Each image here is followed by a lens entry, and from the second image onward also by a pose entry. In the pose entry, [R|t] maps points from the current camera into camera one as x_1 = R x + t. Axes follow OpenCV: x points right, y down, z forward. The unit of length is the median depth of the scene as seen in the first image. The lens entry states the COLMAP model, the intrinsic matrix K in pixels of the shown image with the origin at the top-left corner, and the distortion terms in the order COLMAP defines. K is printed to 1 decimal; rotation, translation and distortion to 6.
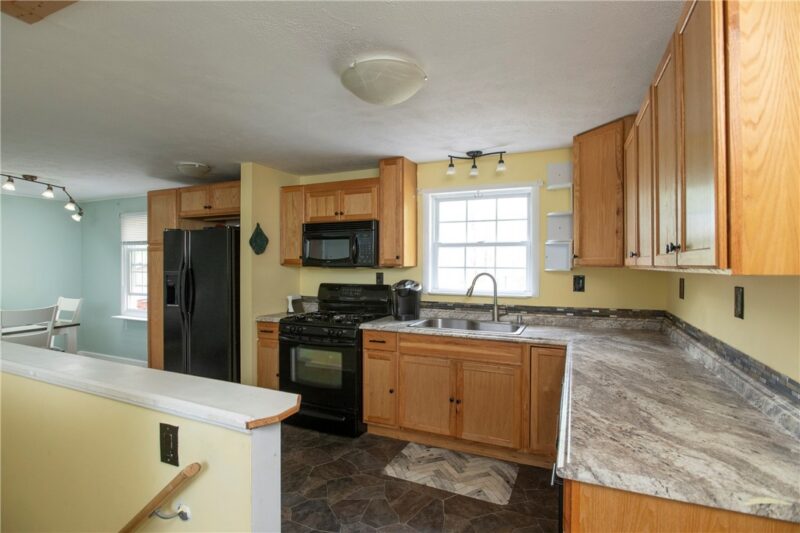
lens RADIAL K [[397.9, 0, 398.2], [0, 397.9, 263.5], [0, 0, 1]] dist [-0.022985, 0.000595]
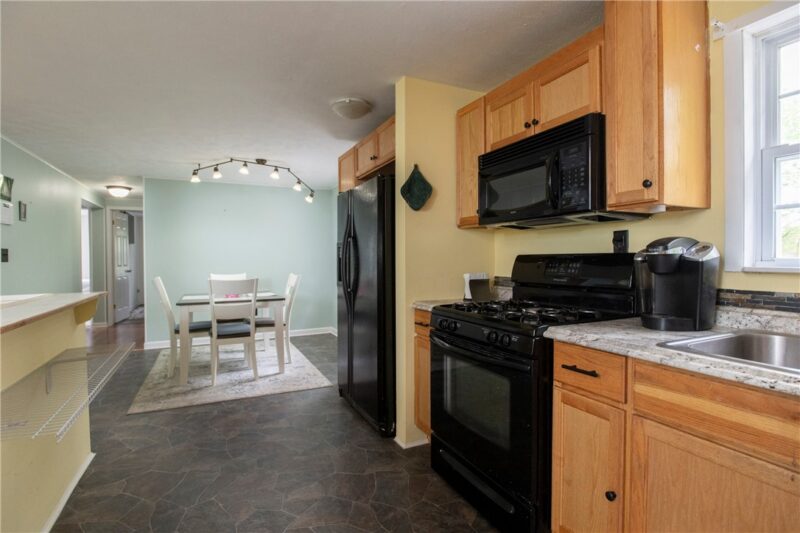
lens RADIAL K [[397.9, 0, 398.2], [0, 397.9, 263.5], [0, 0, 1]] dist [-0.022985, 0.000595]
pose [[0.760829, 0.002415, -0.648948, 0.067659], [0.003361, 0.999965, 0.007662, 0.063822], [0.648944, -0.008010, 0.760794, 0.466667]]
